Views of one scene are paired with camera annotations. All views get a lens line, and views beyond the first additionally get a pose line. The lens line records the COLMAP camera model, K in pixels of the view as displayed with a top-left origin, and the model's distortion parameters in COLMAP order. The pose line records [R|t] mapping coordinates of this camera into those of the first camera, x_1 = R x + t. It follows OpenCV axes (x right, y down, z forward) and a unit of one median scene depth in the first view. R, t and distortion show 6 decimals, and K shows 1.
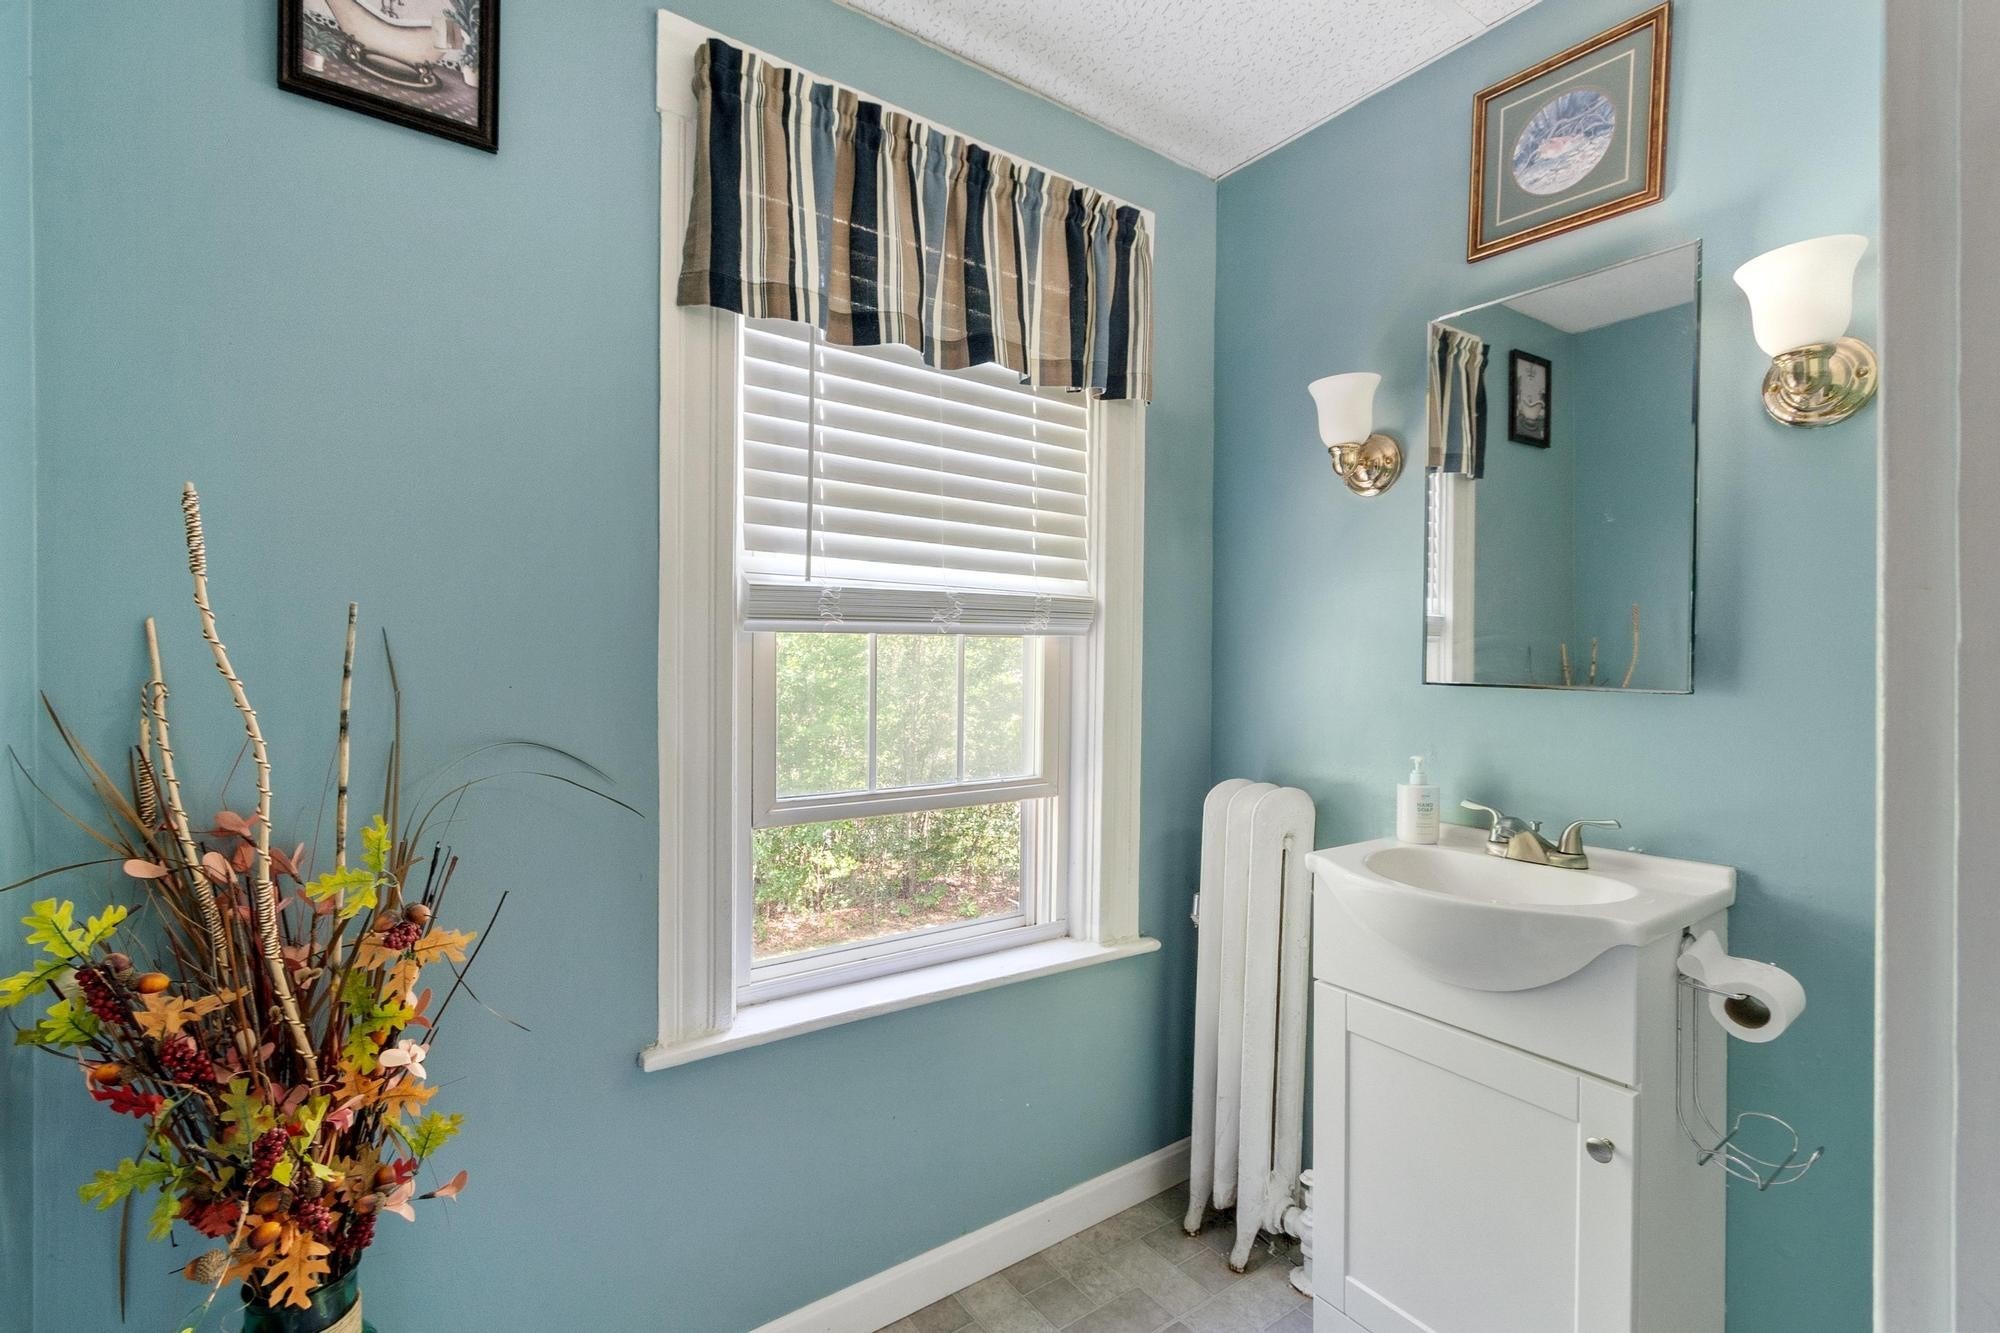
lens RADIAL K [[886.4, 0, 991.4], [0, 886.4, 653.6], [0, 0, 1]] dist [-0.001115, 0.000157]
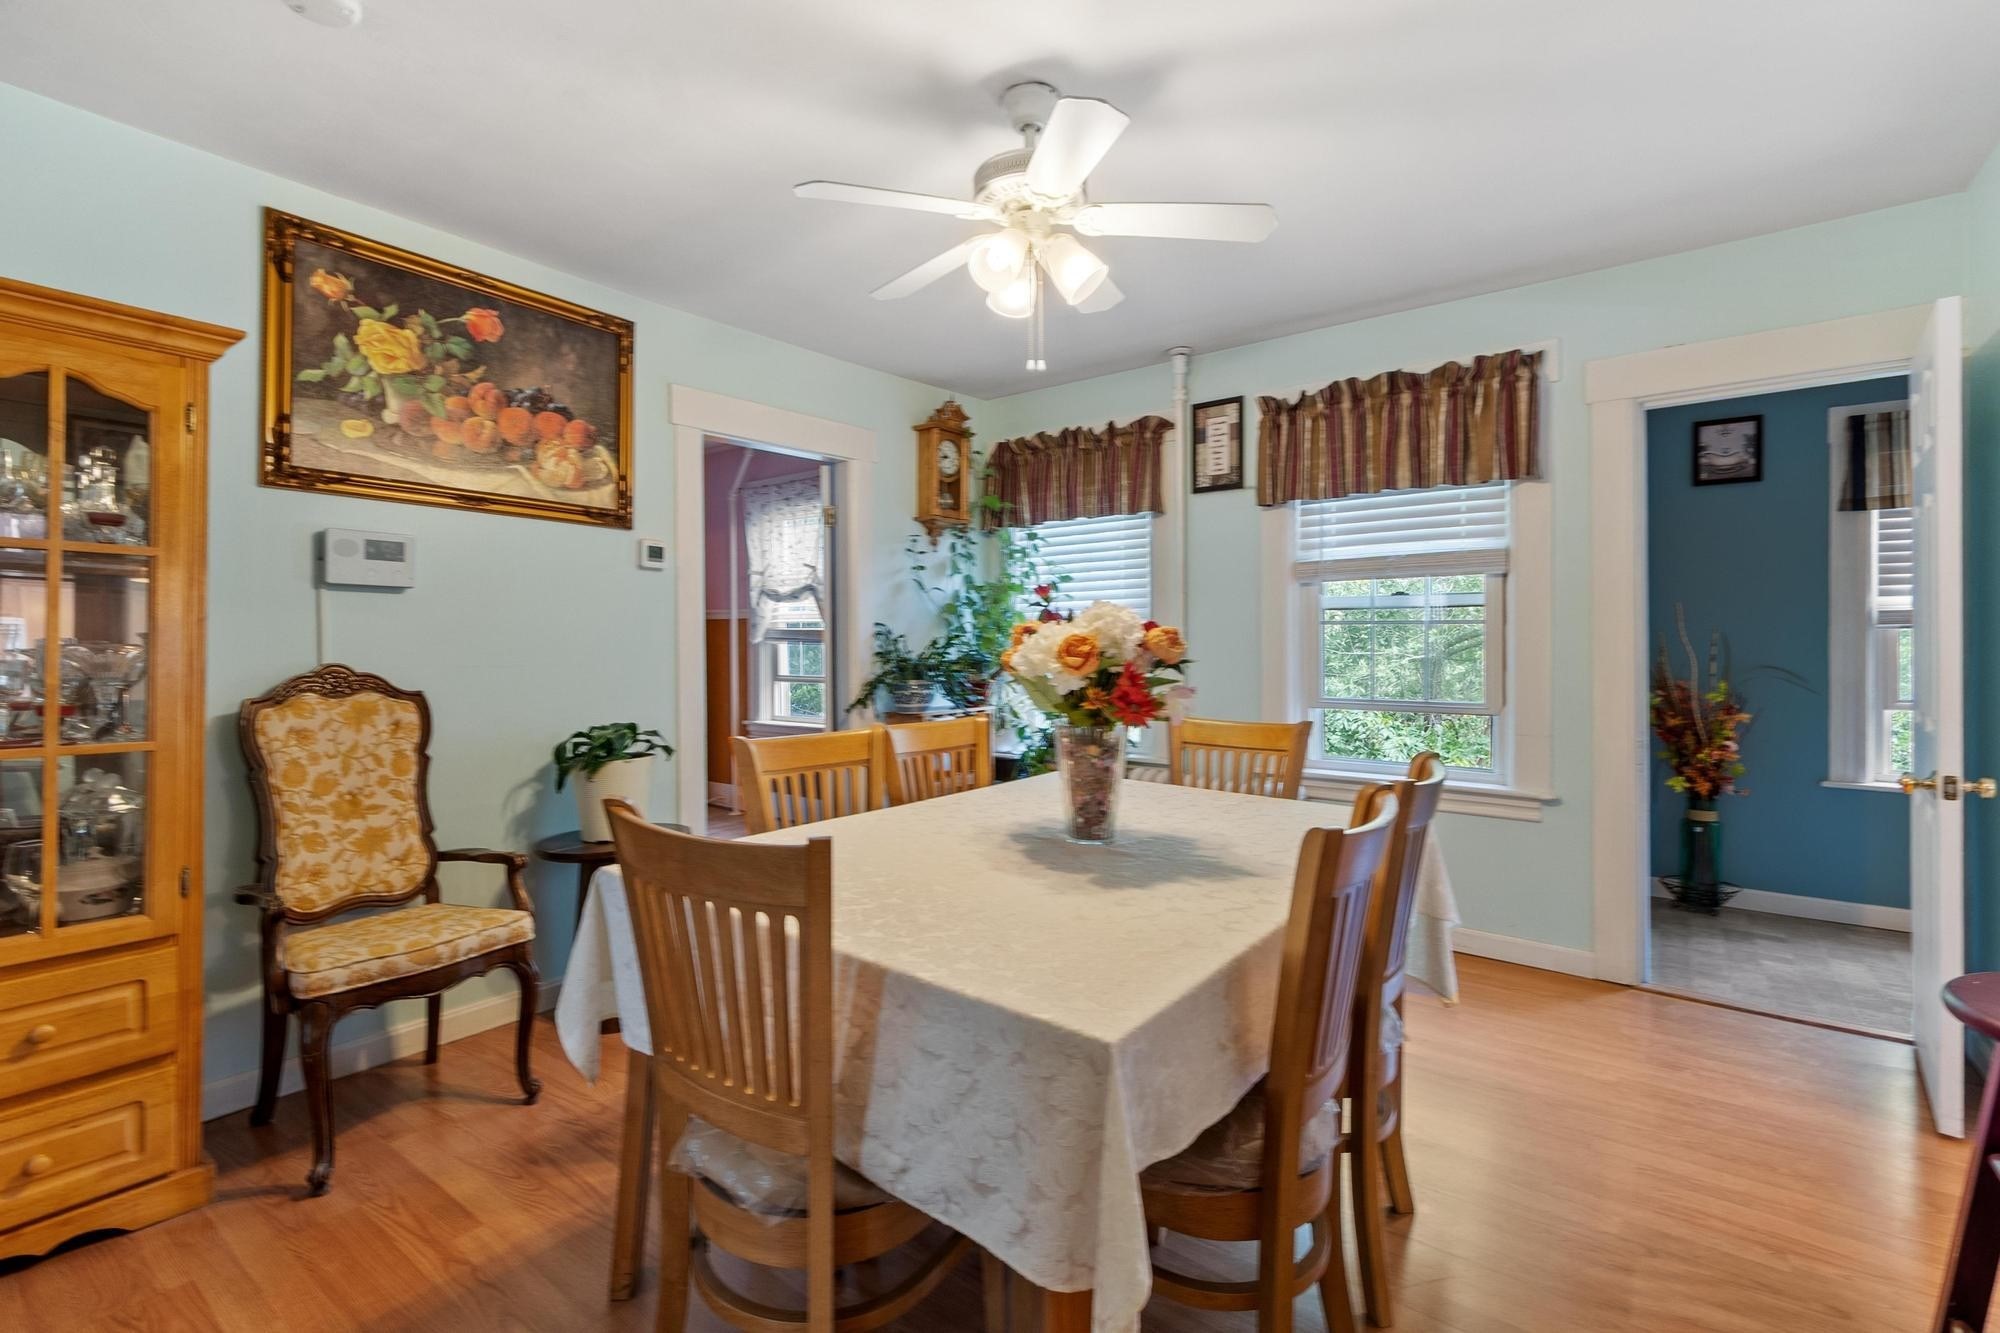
lens RADIAL K [[886.4, 0, 991.4], [0, 886.4, 653.6], [0, 0, 1]] dist [-0.001115, 0.000157]
pose [[0.276348, 0.005354, -0.961043, 1.820514], [0.009386, 0.999922, 0.008270, 0.000228], [0.961012, -0.011306, 0.276276, -2.666082]]
